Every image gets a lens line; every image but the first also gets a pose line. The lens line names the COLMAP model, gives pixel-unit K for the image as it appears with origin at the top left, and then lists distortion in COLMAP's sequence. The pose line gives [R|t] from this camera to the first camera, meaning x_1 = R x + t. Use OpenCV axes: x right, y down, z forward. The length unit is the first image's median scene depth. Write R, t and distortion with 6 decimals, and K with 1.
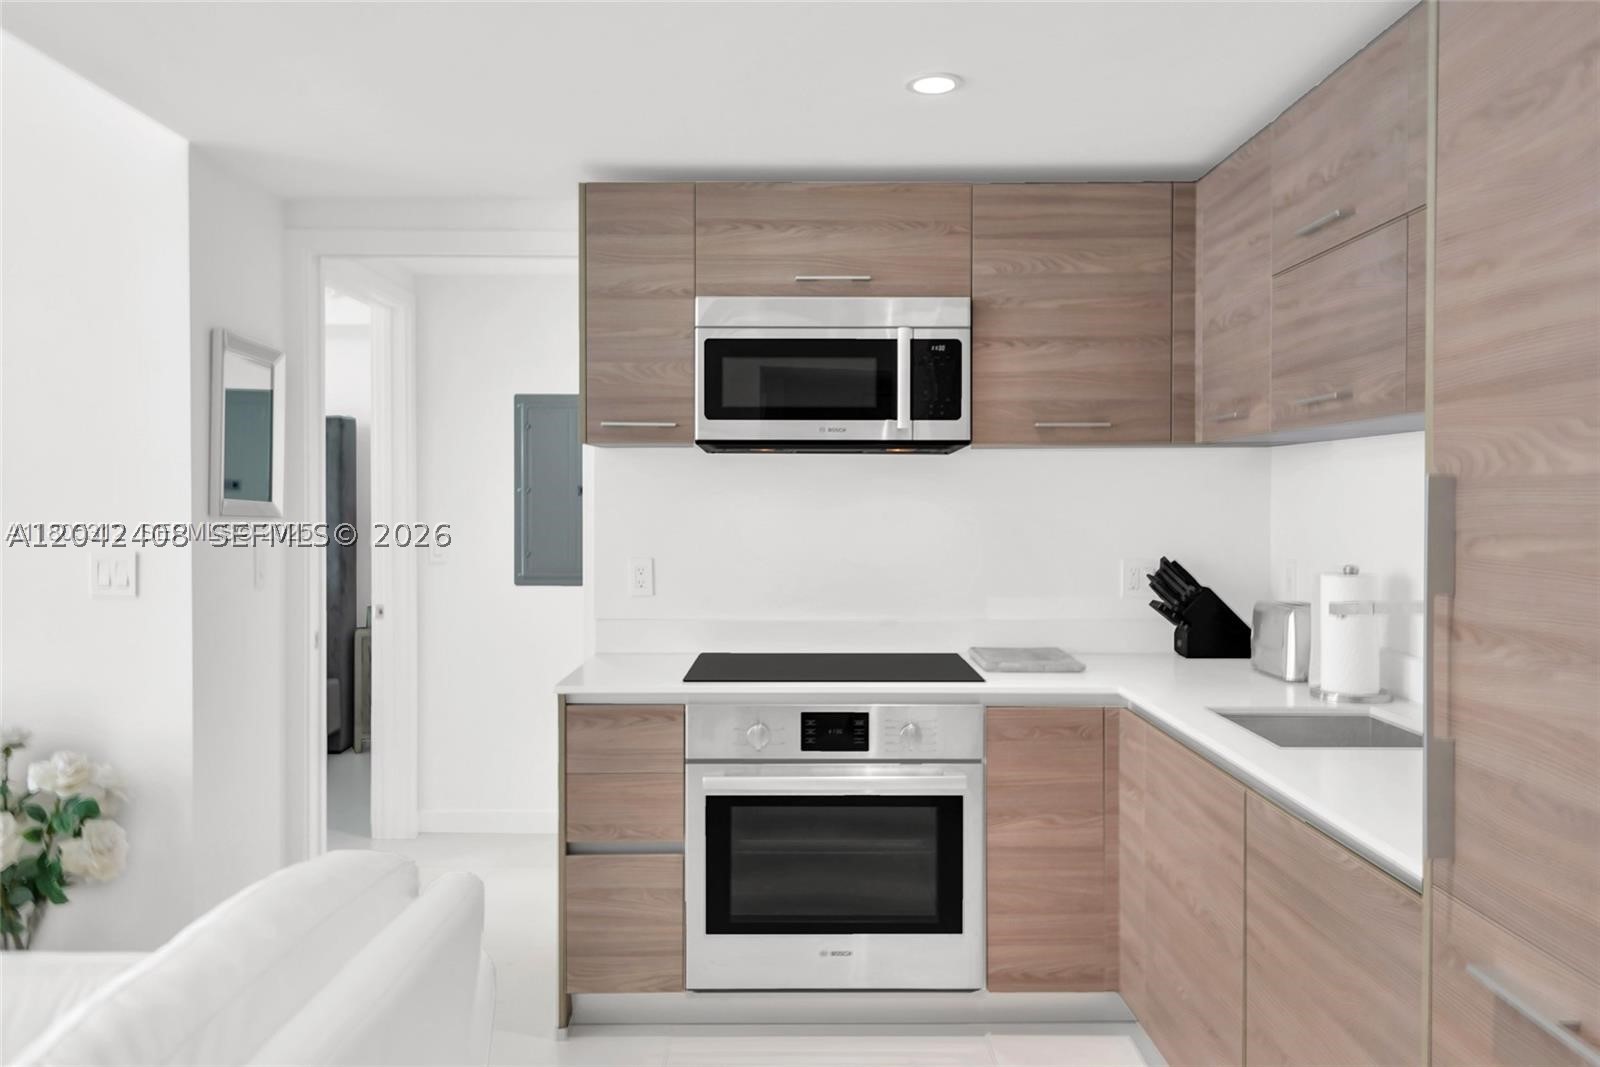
lens RADIAL K [[1167.8, 0, 793.9], [0, 1167.8, 519.2], [0, 0, 1]] dist [0.022205, -0.002451]
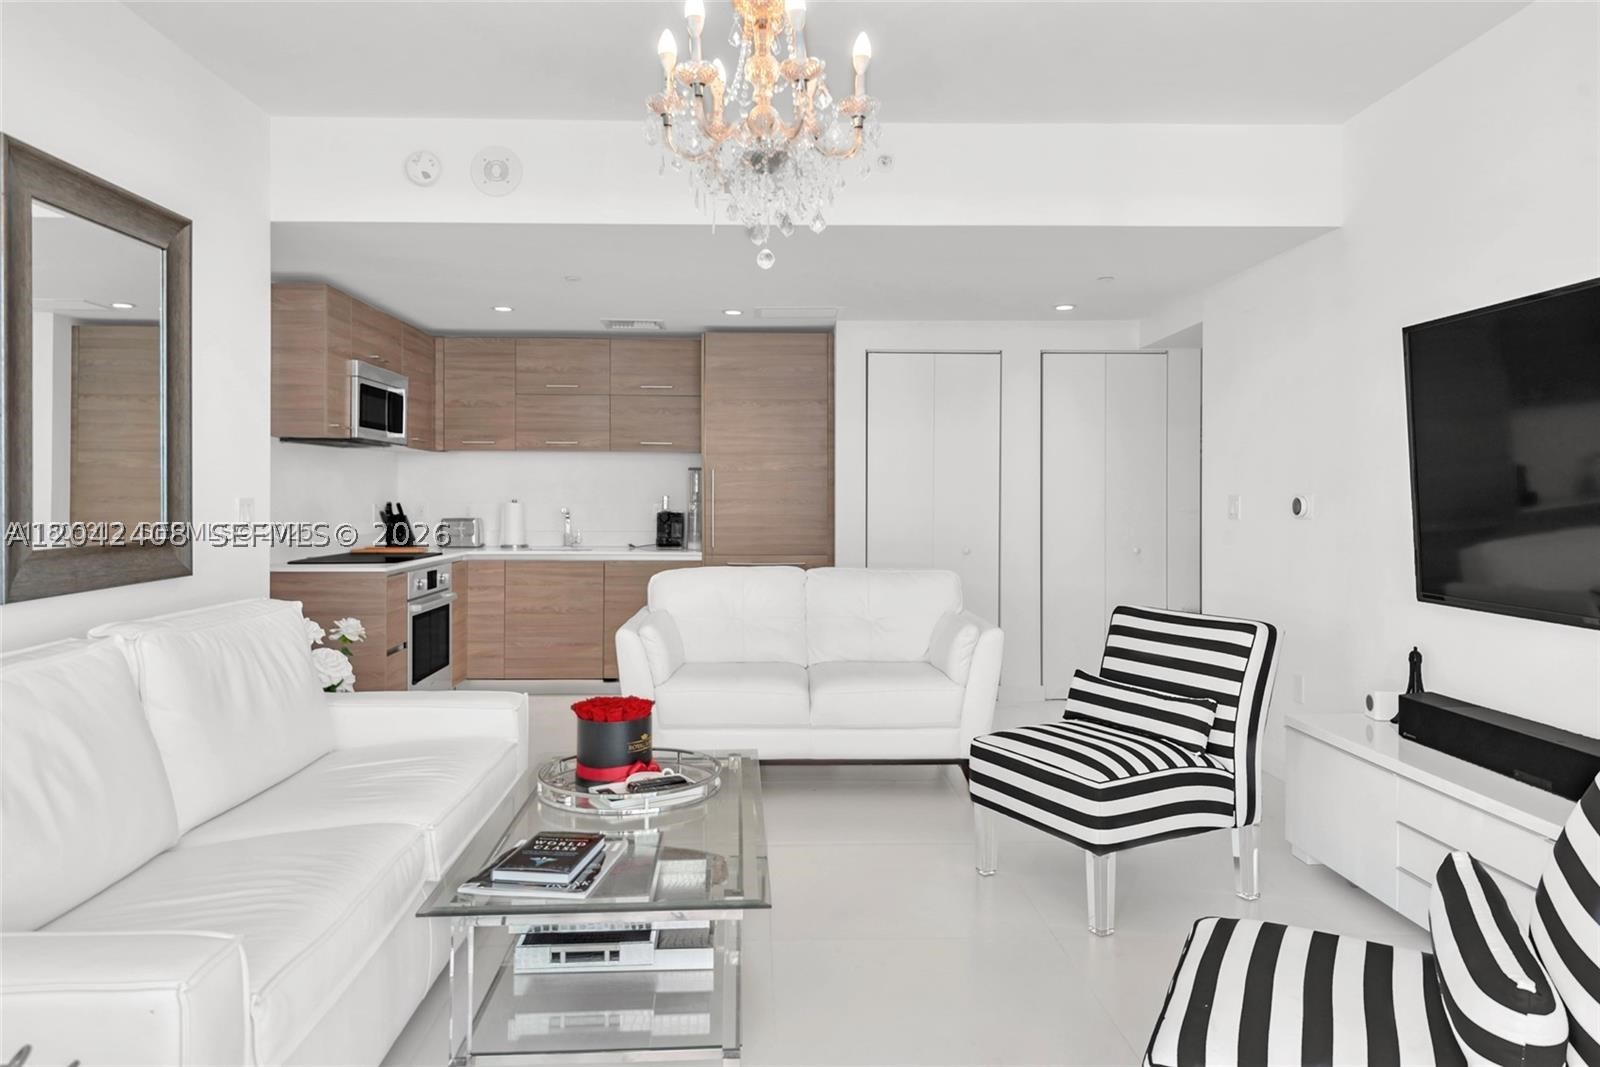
lens RADIAL K [[1036.6, 0, 801.9], [0, 1036.6, 497.4], [0, 0, 1]] dist [0.006042, -0.000279]
pose [[-0.048250, -0.003915, 0.998828, -1.810649], [0.013838, 0.999894, 0.004588, 0.029943], [-0.998739, 0.014043, -0.048190, 0.393951]]
